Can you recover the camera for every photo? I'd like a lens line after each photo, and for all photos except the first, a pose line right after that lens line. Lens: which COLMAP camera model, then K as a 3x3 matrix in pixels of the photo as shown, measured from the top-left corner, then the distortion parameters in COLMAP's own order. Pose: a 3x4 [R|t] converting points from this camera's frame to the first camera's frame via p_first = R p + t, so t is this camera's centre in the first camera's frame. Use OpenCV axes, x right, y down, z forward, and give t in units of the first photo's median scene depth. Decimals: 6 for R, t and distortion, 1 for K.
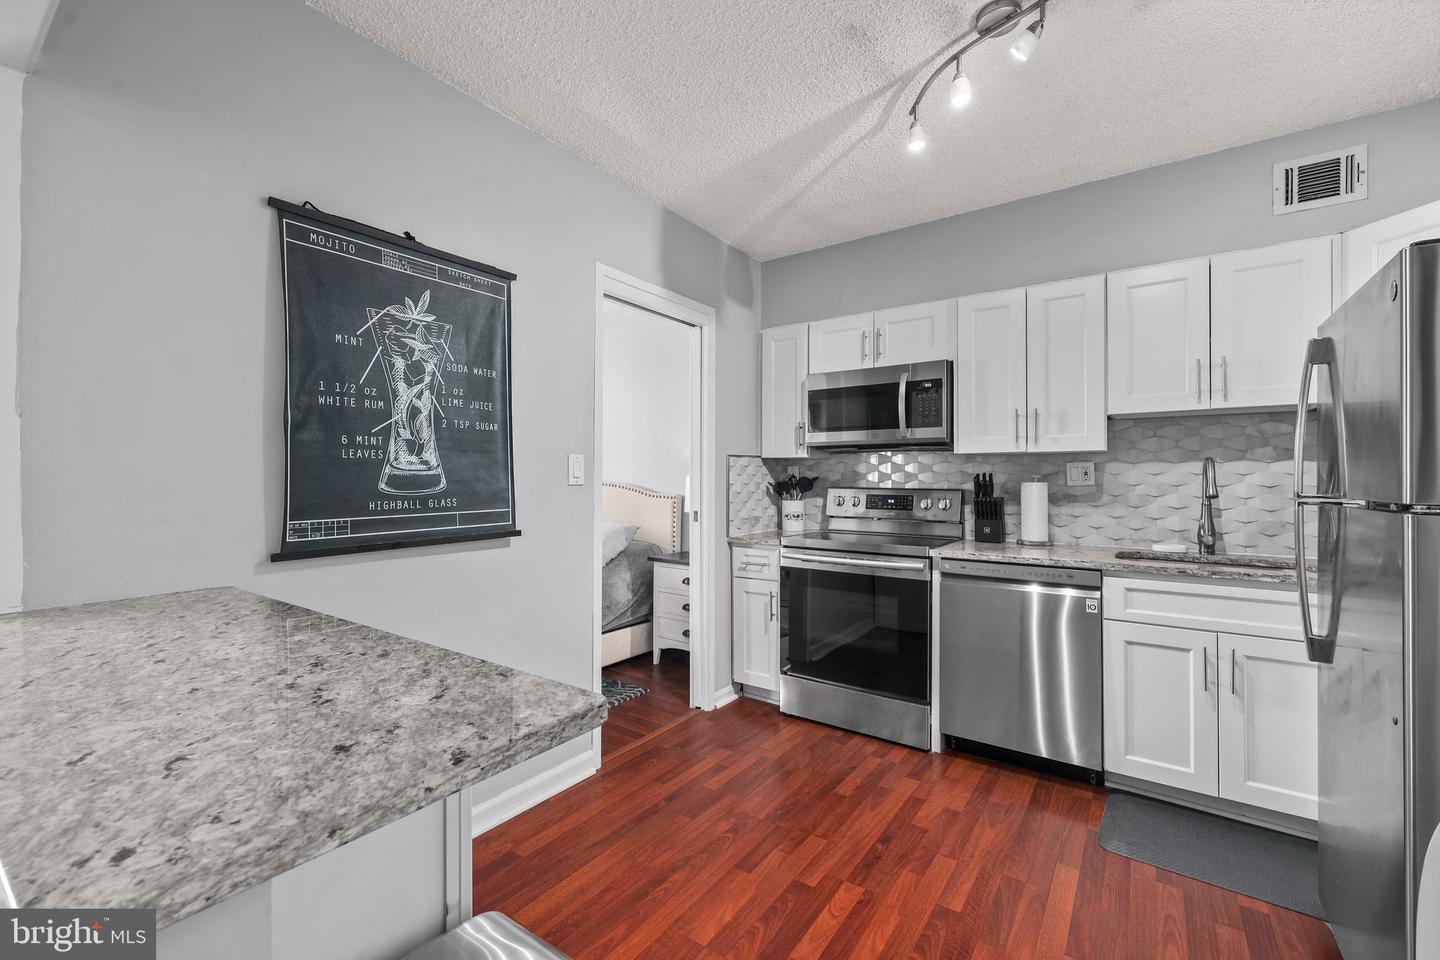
lens RADIAL K [[590.3, 0, 719.1], [0, 590.3, 479.5], [0, 0, 1]] dist [0.006432, -0.000677]
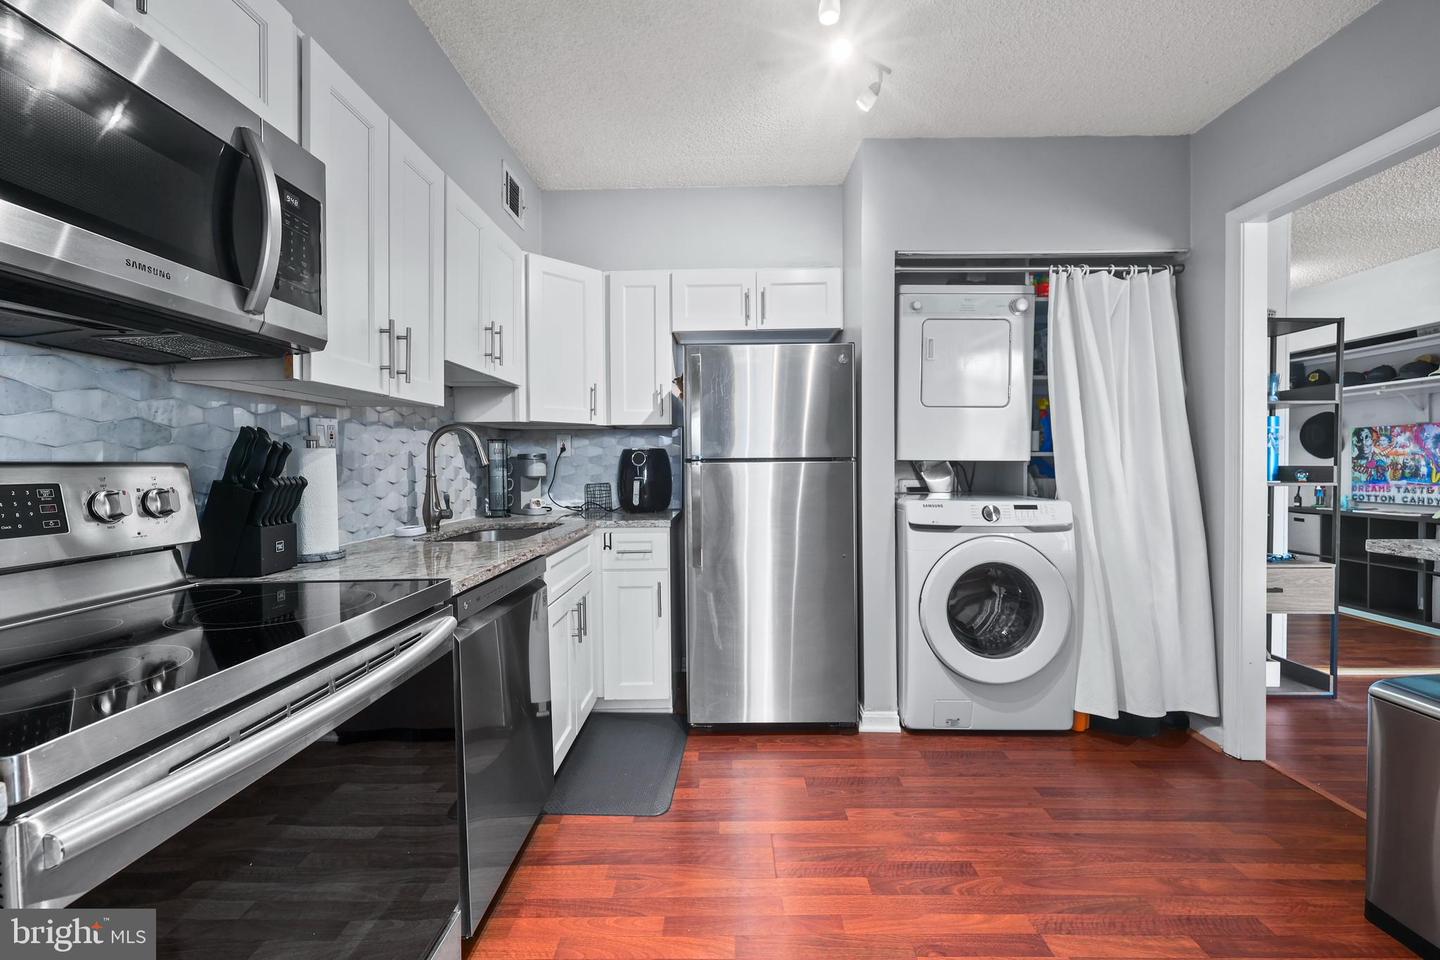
lens RADIAL K [[590.3, 0, 725.4], [0, 590.3, 468.9], [0, 0, 1]] dist [0.006432, -0.000677]
pose [[-0.573374, -0.011611, 0.819211, -0.129788], [0.001186, 0.999887, 0.015003, 0.013710], [-0.819293, 0.009574, -0.573295, 0.852436]]
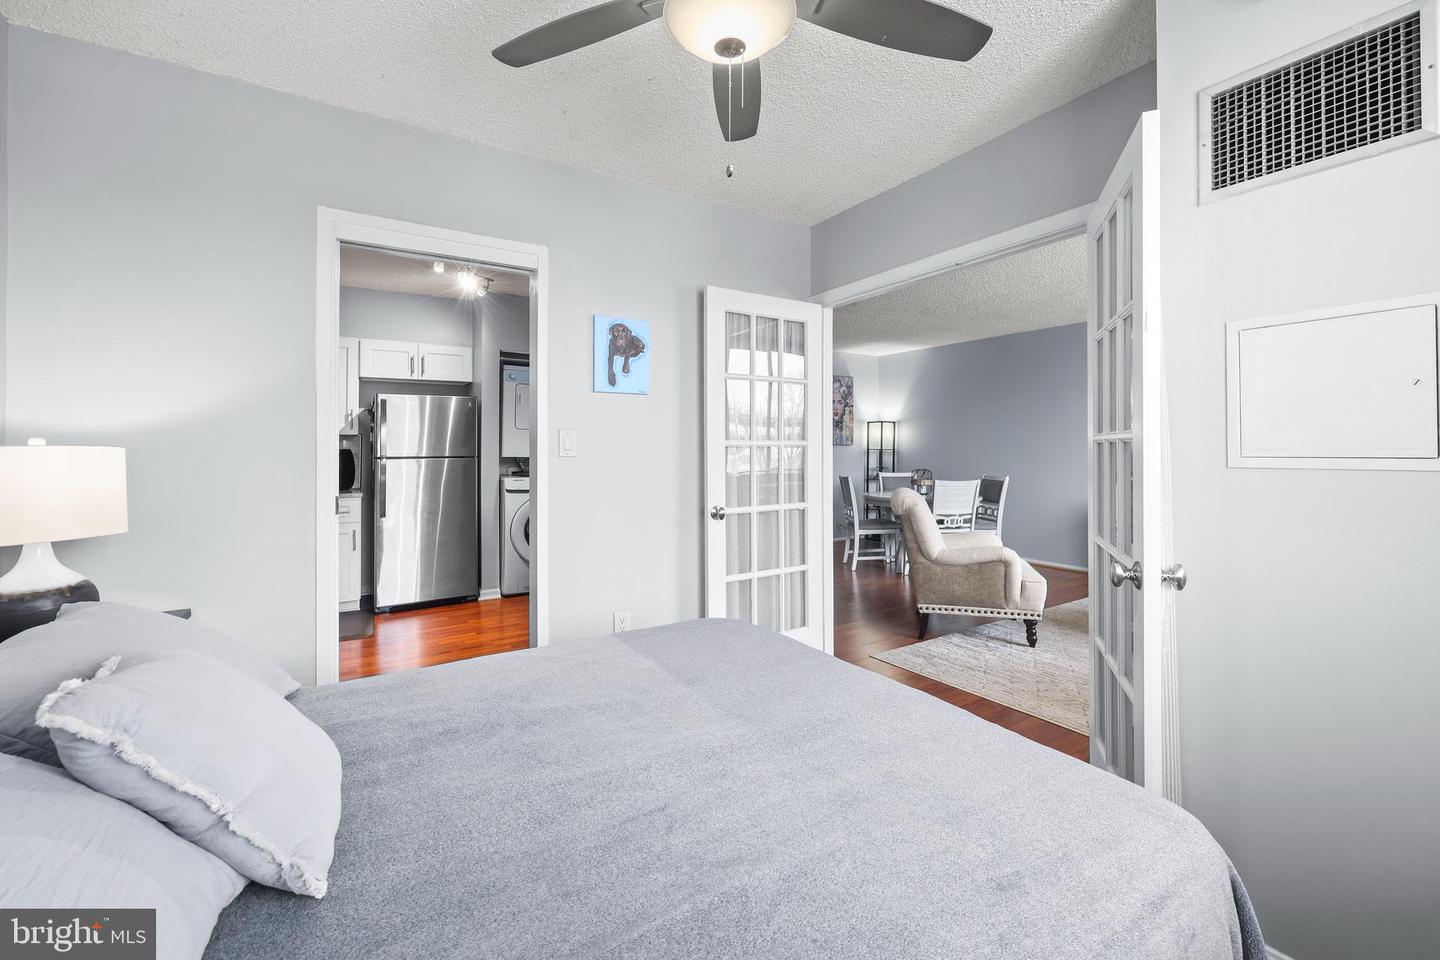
lens RADIAL K [[590.3, 0, 711.2], [0, 590.3, 439.4], [0, 0, 1]] dist [0.006432, -0.000677]
pose [[-0.918480, 0.003279, 0.395454, -0.701459], [-0.002435, 0.999900, -0.013946, -0.010850], [-0.395460, -0.013772, -0.918380, 1.382838]]
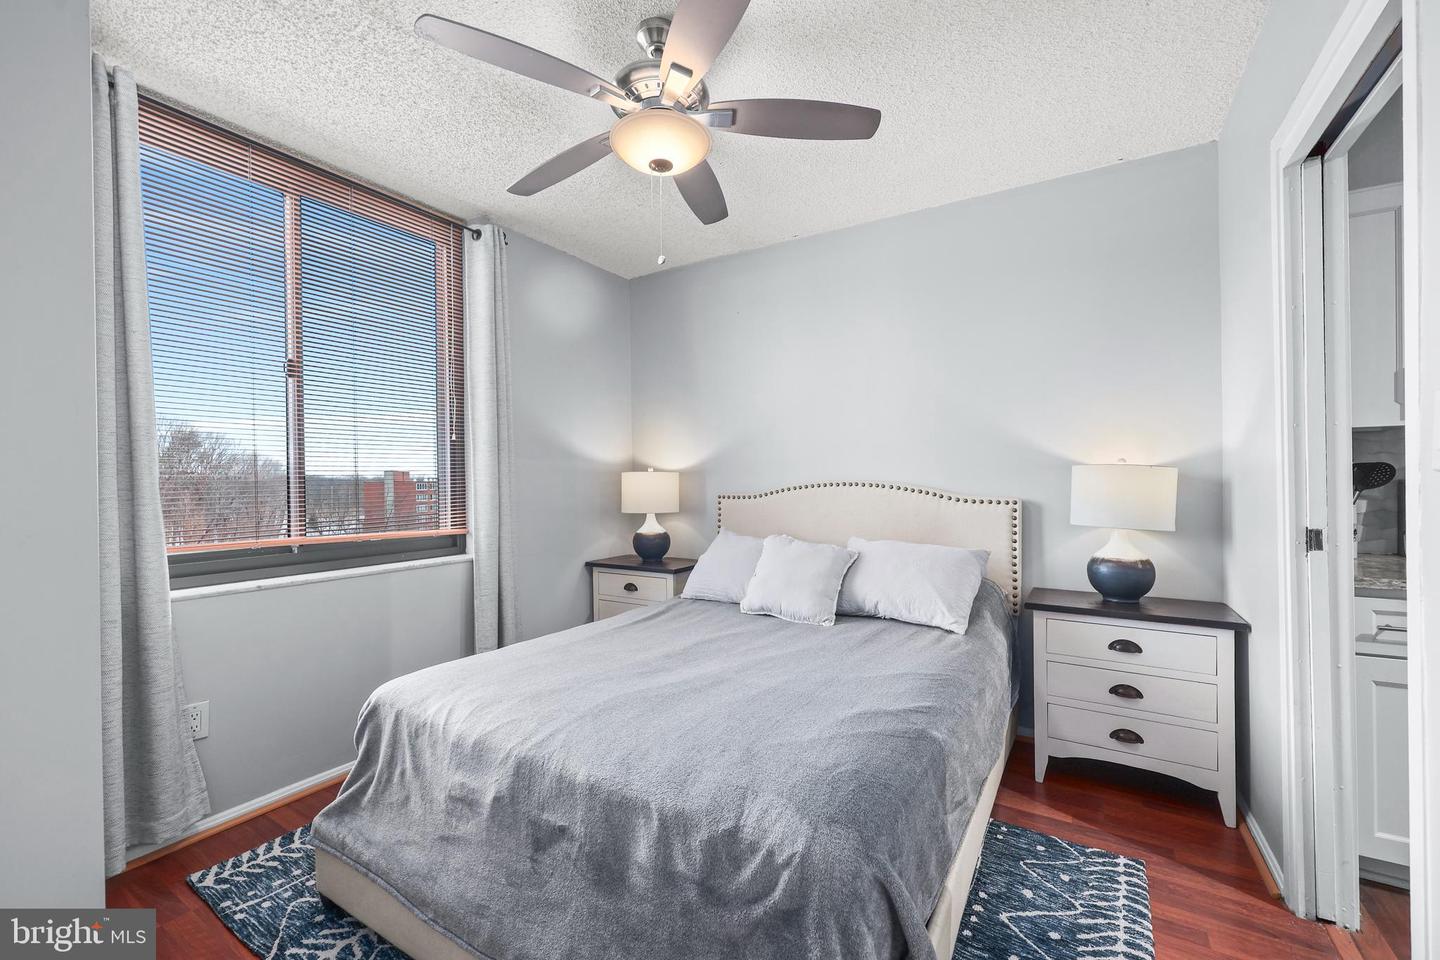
lens RADIAL K [[590.3, 0, 713.0], [0, 590.3, 482.5], [0, 0, 1]] dist [0.006432, -0.000677]
pose [[0.998148, -0.015328, 0.058875, -0.532464], [0.015075, 0.999875, 0.004734, 0.003246], [-0.058940, -0.003838, 0.998254, 0.484232]]
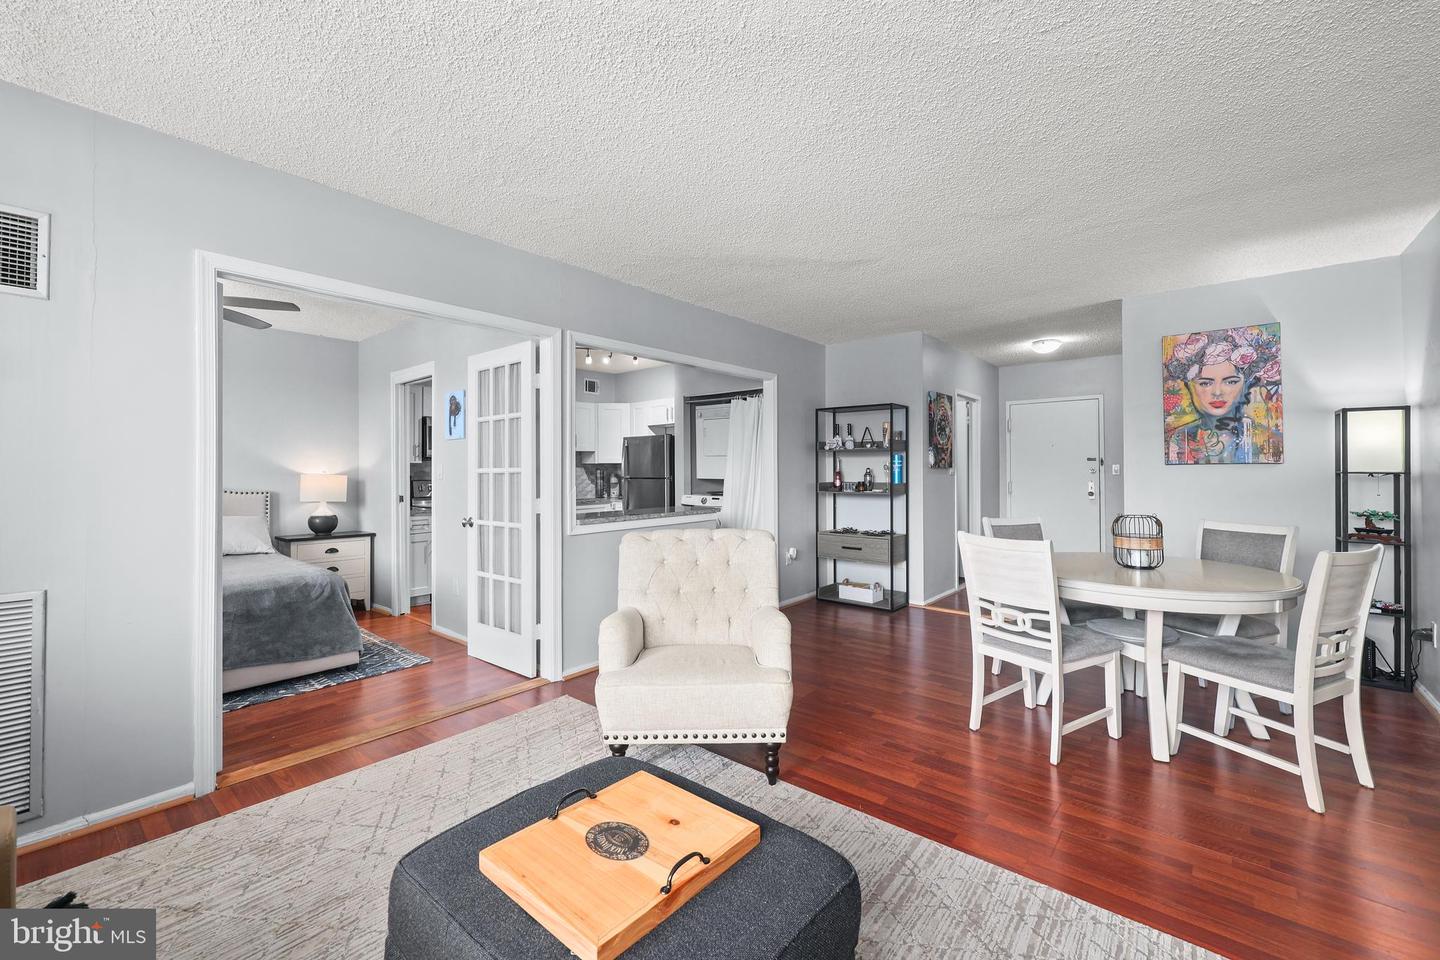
lens RADIAL K [[590.3, 0, 736.0], [0, 590.3, 466.4], [0, 0, 1]] dist [0.006432, -0.000677]
pose [[0.065754, 0.004828, 0.997824, -1.490486], [0.003179, 0.999982, -0.005048, -0.015155], [-0.997831, 0.003504, 0.065737, -0.034061]]
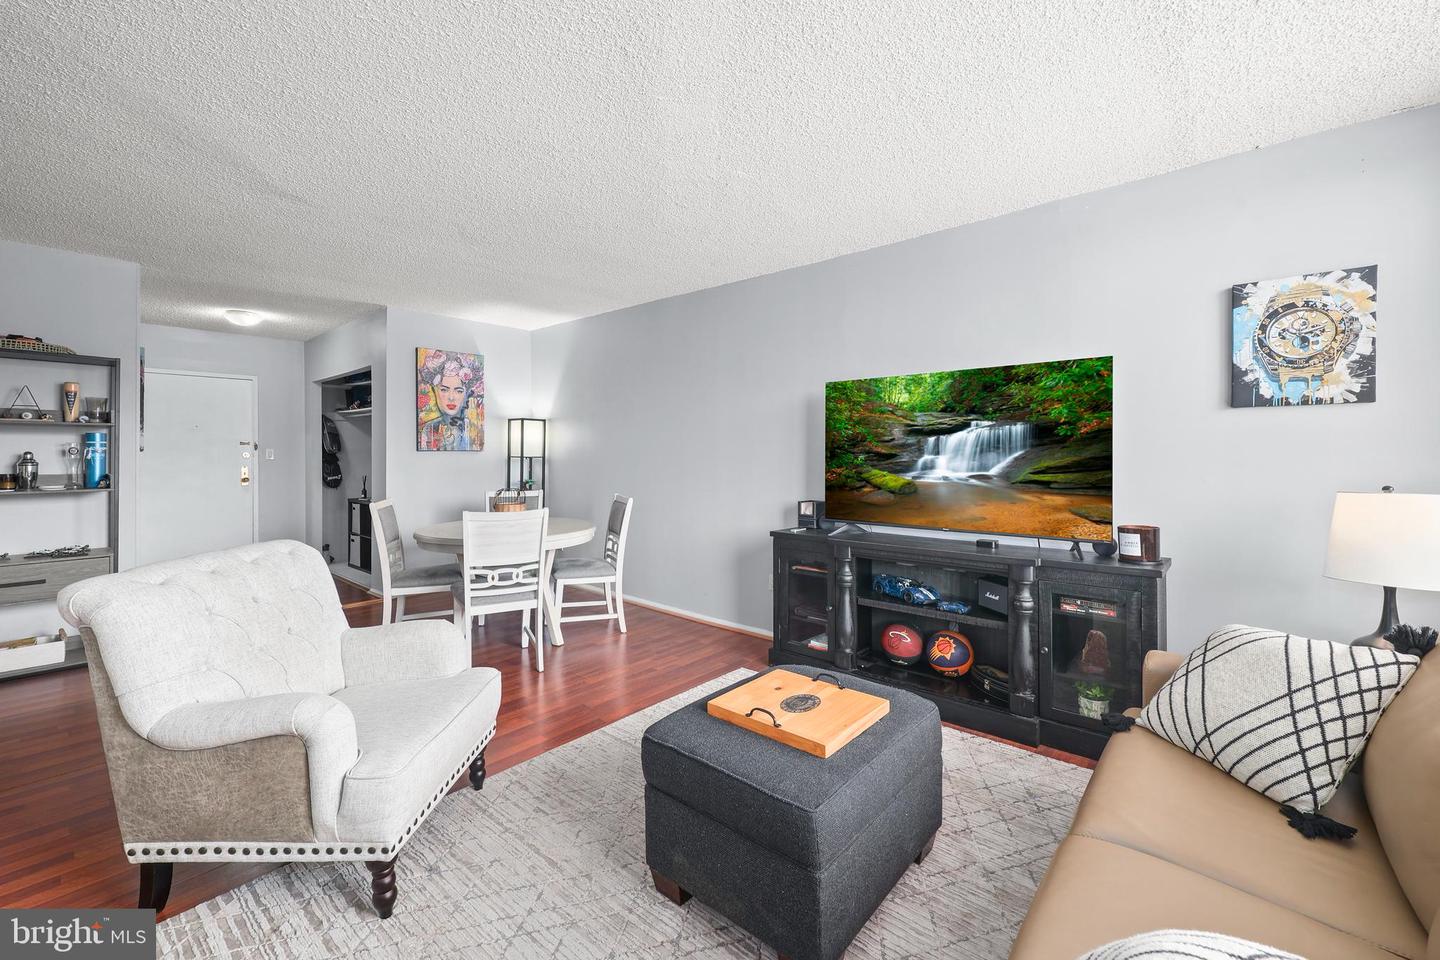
lens RADIAL K [[590.3, 0, 714.7], [0, 590.3, 453.6], [0, 0, 1]] dist [0.006432, -0.000677]
pose [[-0.993791, -0.003318, 0.111217, -1.127727], [-0.003261, 0.999994, 0.000696, -0.019310], [-0.111219, 0.000329, -0.993796, 0.591151]]
